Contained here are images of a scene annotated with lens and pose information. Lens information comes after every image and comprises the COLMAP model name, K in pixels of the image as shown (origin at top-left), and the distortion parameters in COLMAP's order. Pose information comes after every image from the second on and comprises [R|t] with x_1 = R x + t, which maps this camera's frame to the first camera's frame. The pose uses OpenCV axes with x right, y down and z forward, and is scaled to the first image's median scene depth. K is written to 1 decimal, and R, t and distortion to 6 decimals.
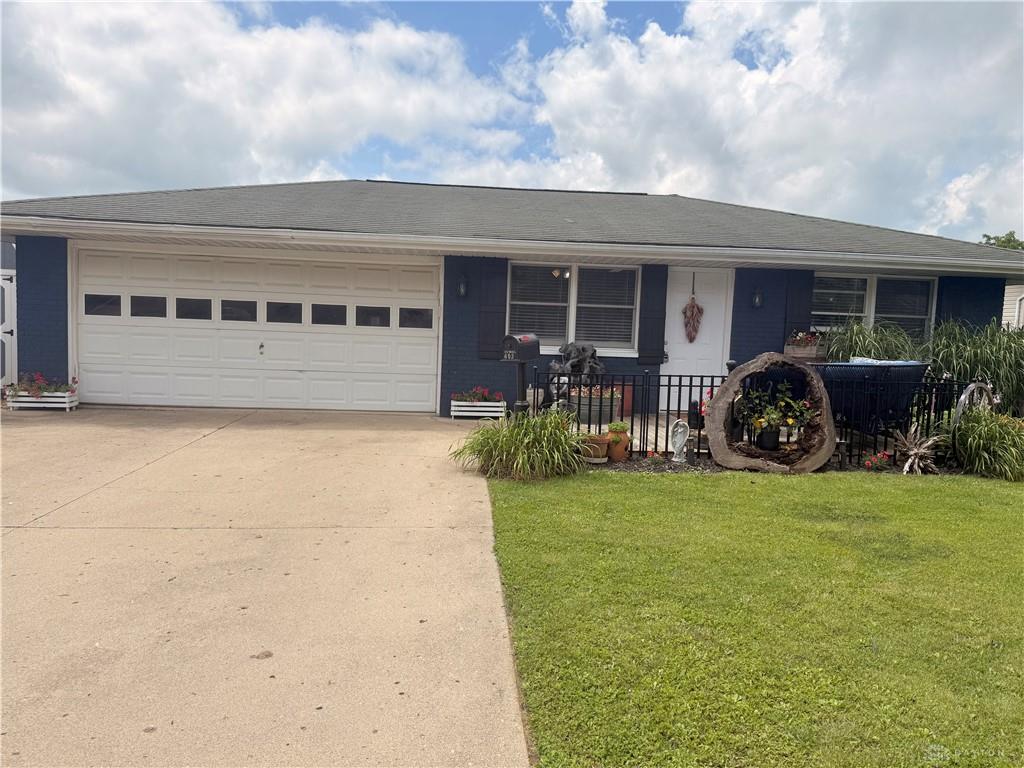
lens RADIAL K [[713.7, 0, 527.1], [0, 713.7, 387.3], [0, 0, 1]] dist [0.044999, -0.052962]
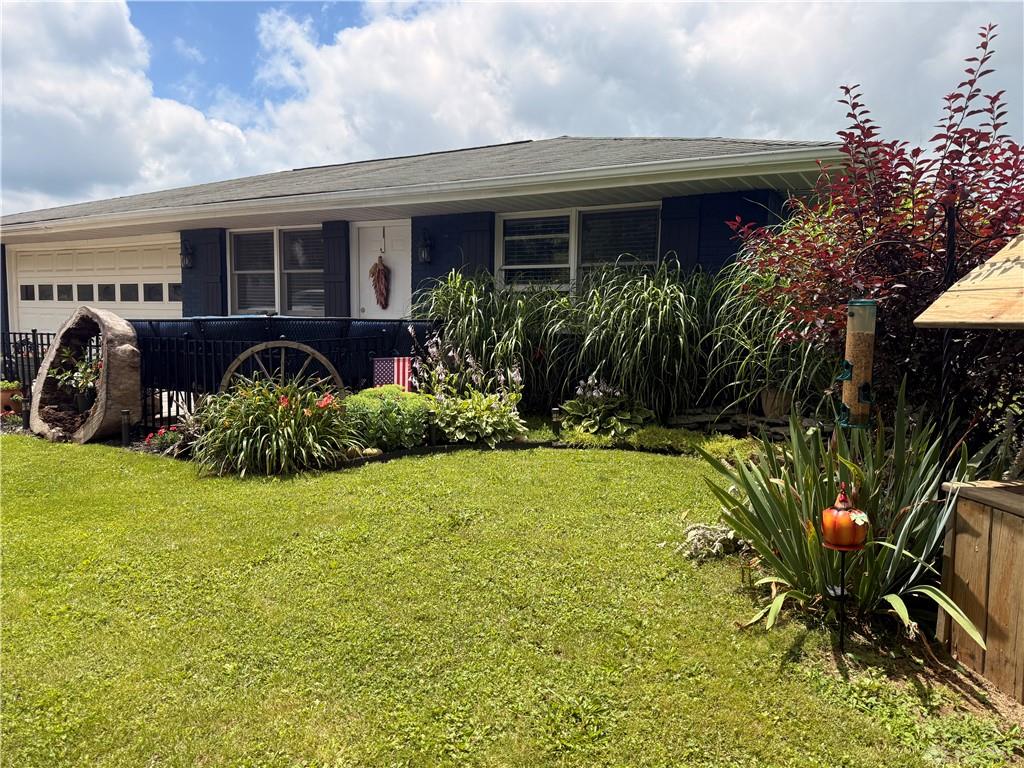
lens RADIAL K [[713.7, 0, 527.1], [0, 713.7, 387.3], [0, 0, 1]] dist [0.044999, -0.052962]
pose [[0.845408, 0.027013, -0.533437, 0.872985], [-0.022546, 0.999635, 0.014890, 0.017815], [0.533644, -0.000561, 0.845709, 0.366968]]
